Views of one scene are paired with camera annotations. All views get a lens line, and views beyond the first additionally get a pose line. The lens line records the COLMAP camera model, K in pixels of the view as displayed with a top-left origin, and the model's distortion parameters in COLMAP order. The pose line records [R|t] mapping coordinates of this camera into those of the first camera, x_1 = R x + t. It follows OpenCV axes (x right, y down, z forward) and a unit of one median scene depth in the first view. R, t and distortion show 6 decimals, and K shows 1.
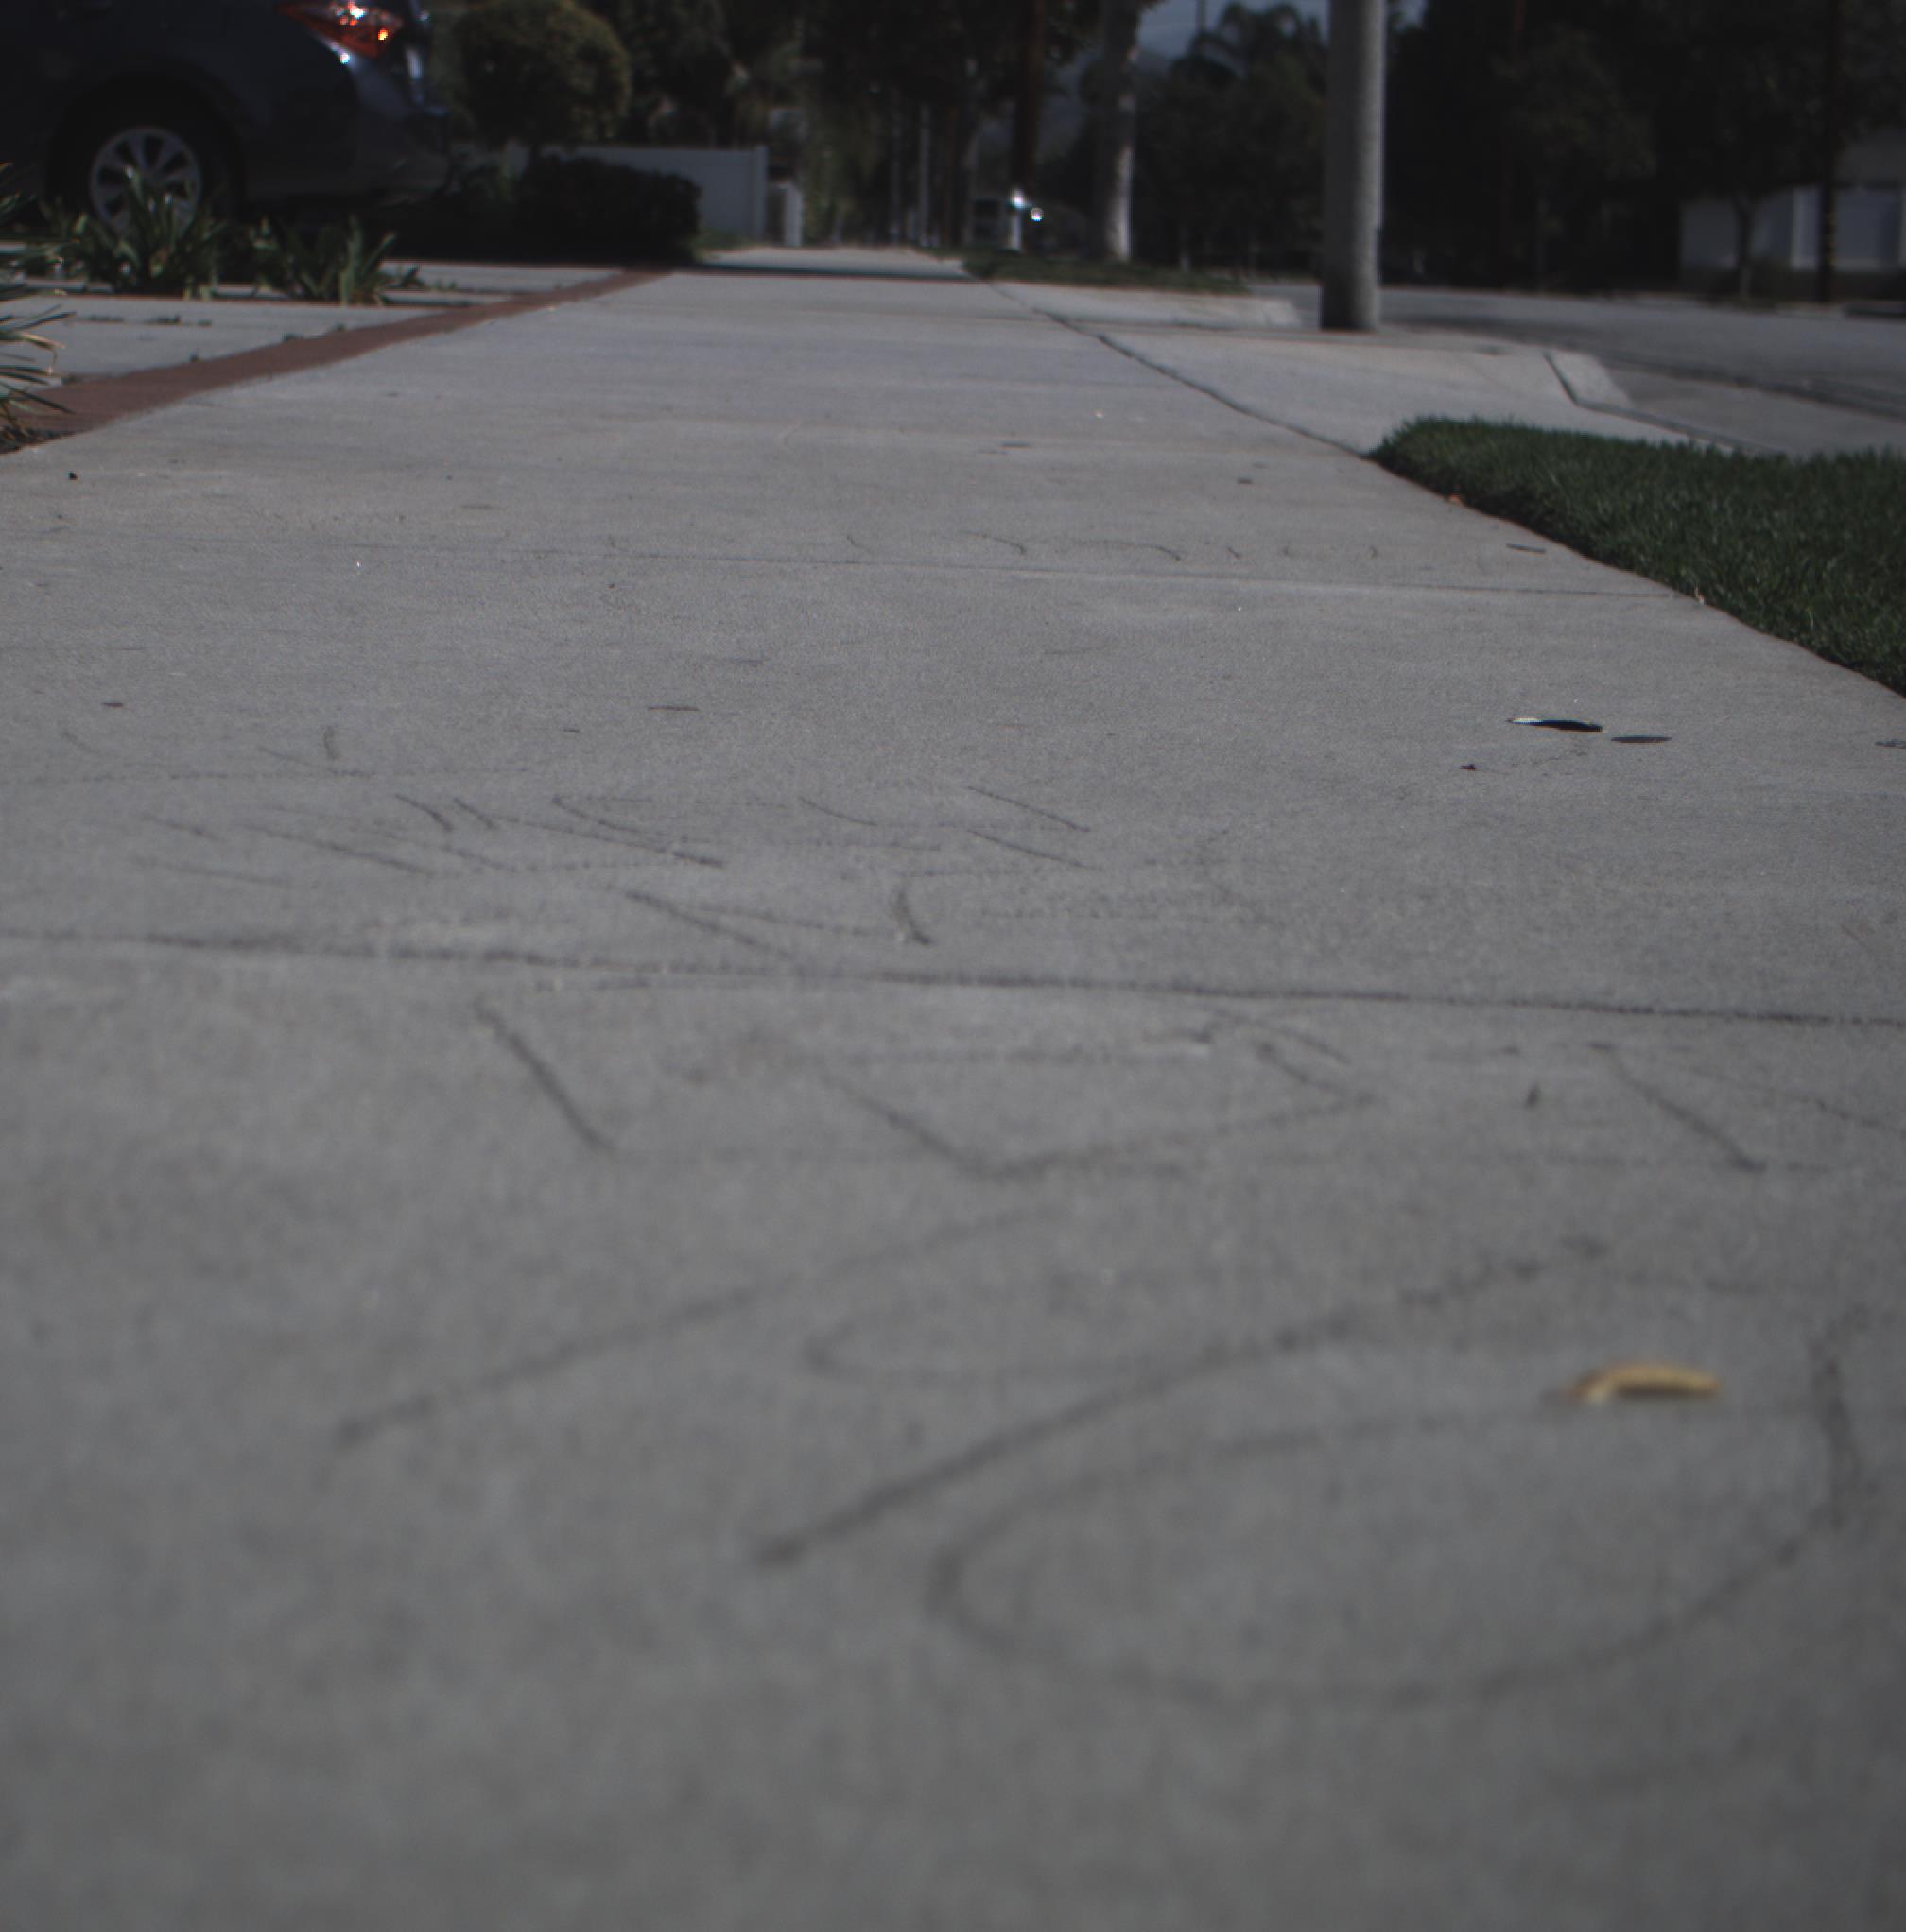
lens RADIAL K [[4327.5, 0, 952.5], [0, 4327.5, 964.7], [0, 0, 1]] dist [-0.104160, 0.551299]
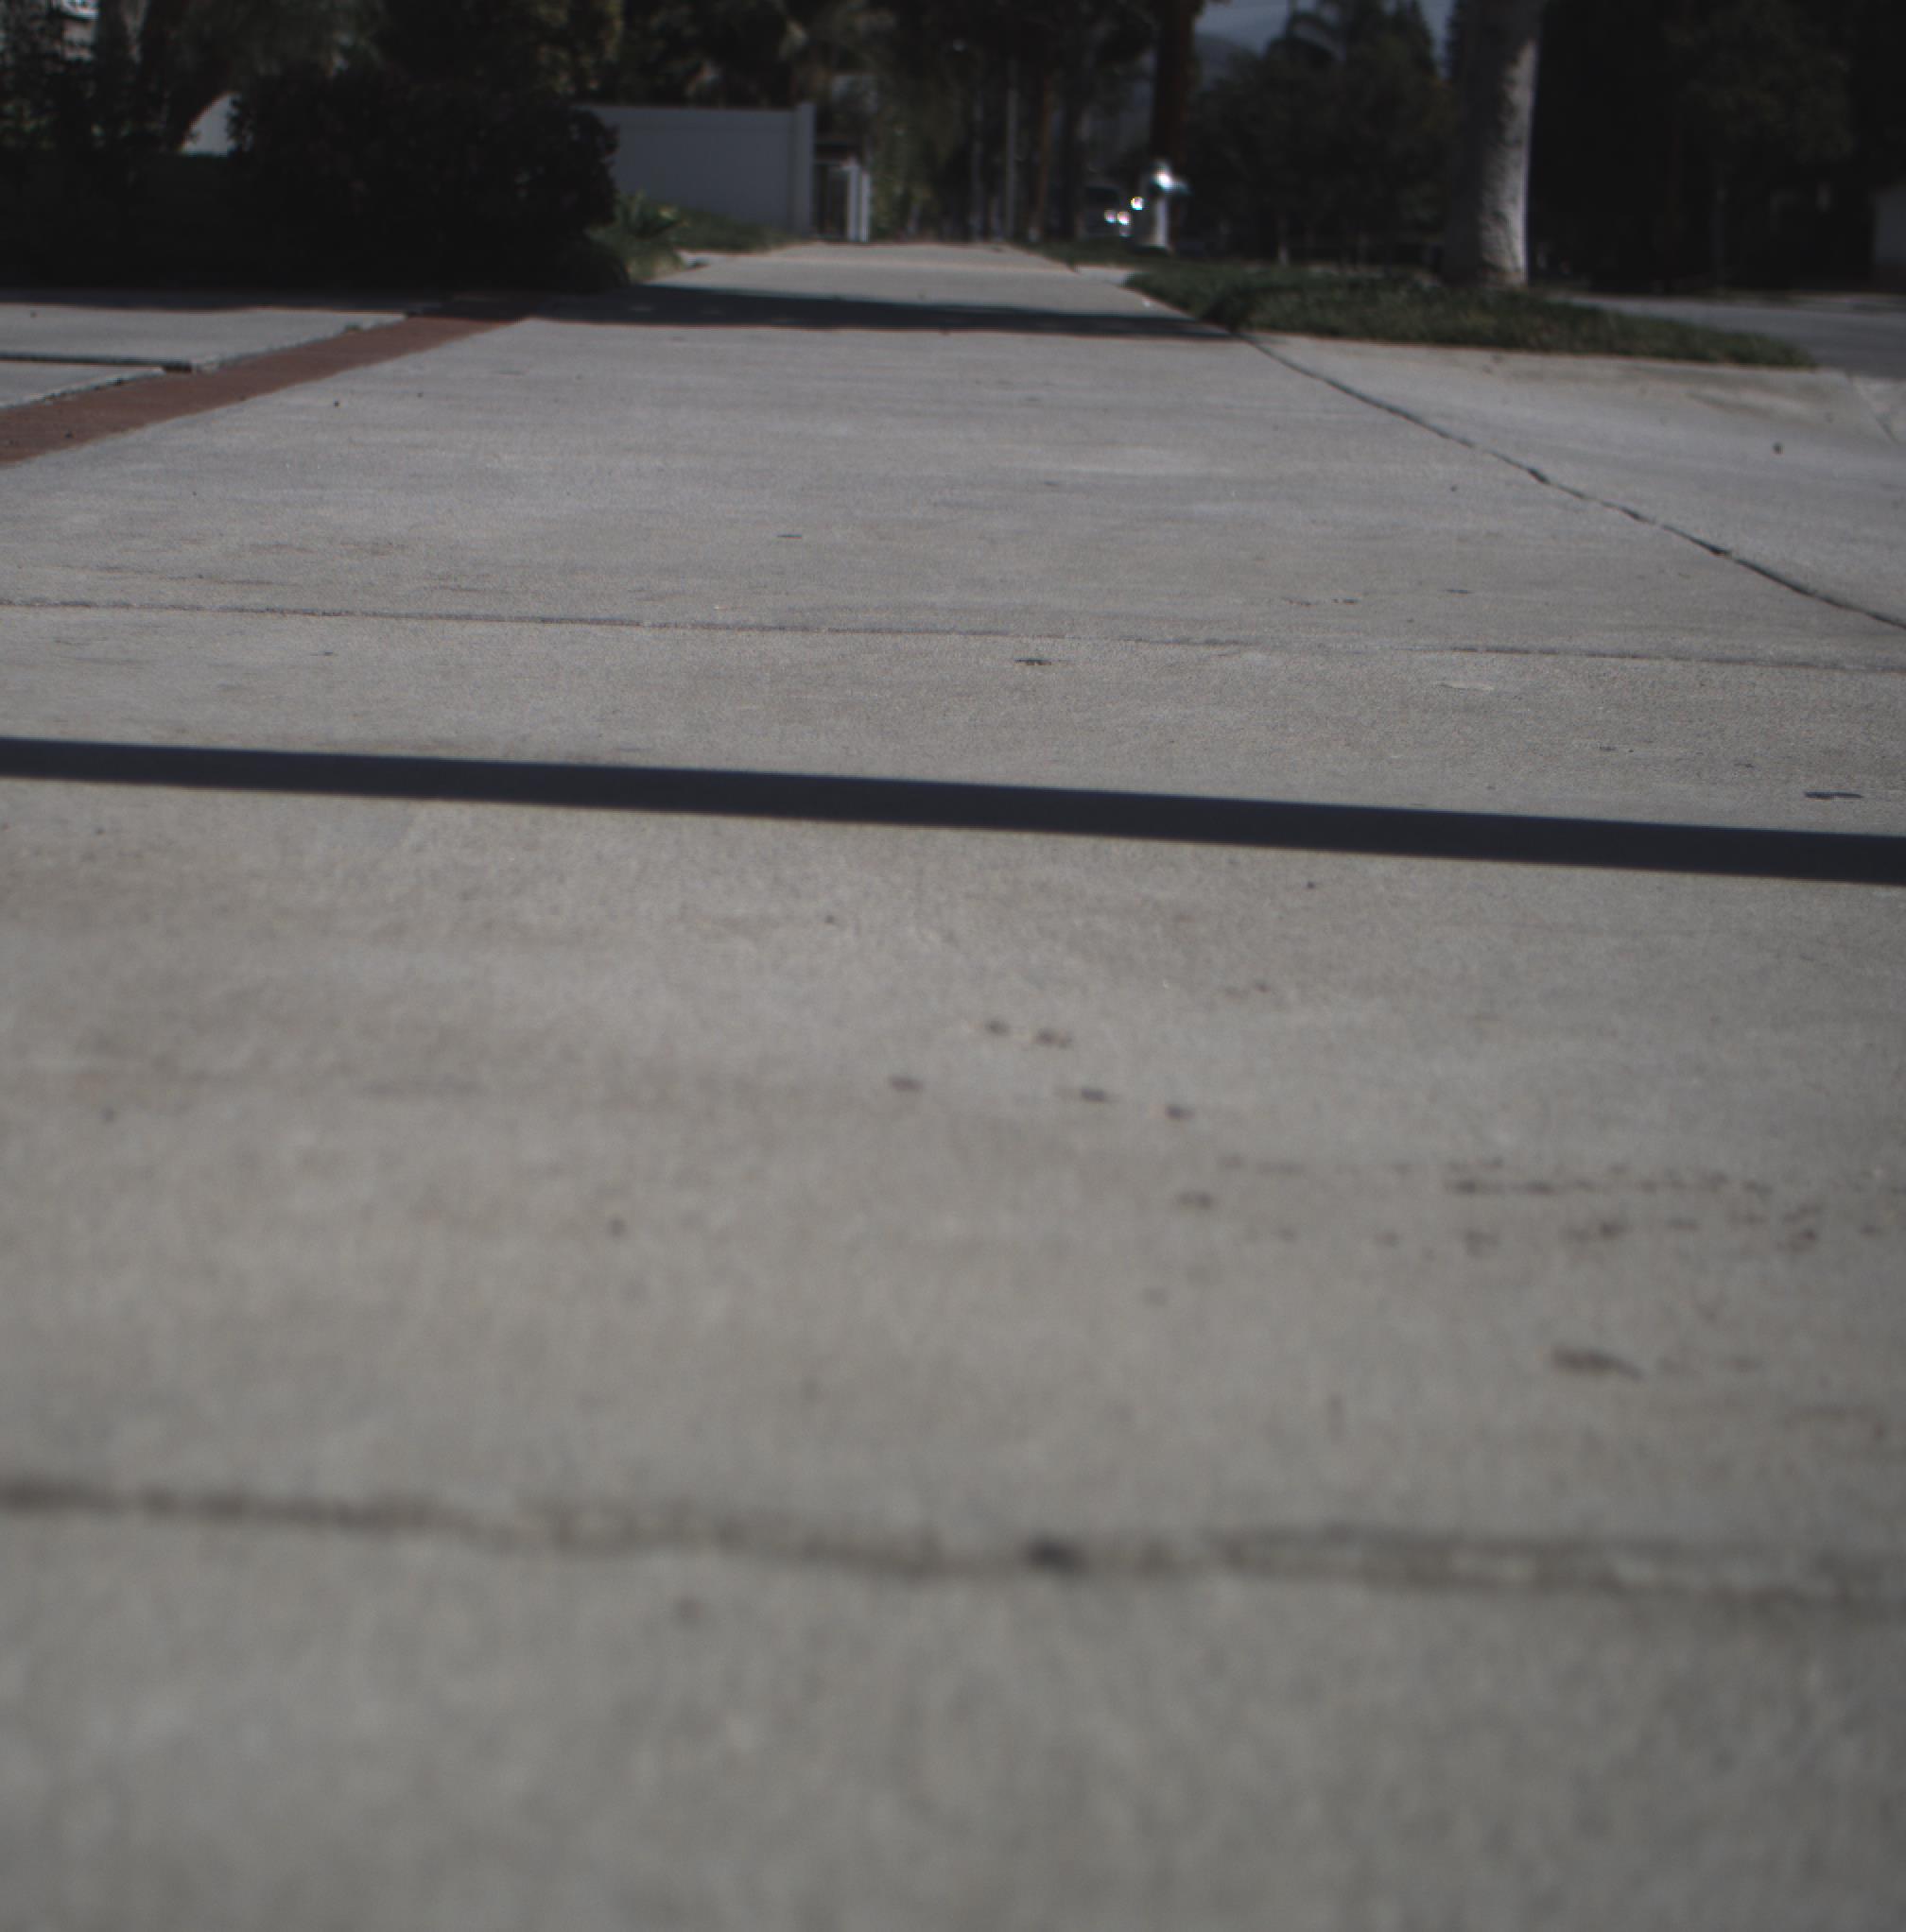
lens RADIAL K [[4376.0, 0, 953.7], [0, 4376.0, 964.0], [0, 0, 1]] dist [-0.097406, 0.565214]
pose [[0.999851, 0.003215, -0.016961, -0.006961], [-0.003215, 0.999995, 0.000059, -0.047641], [0.016961, -0.000004, 0.999856, 0.279973]]
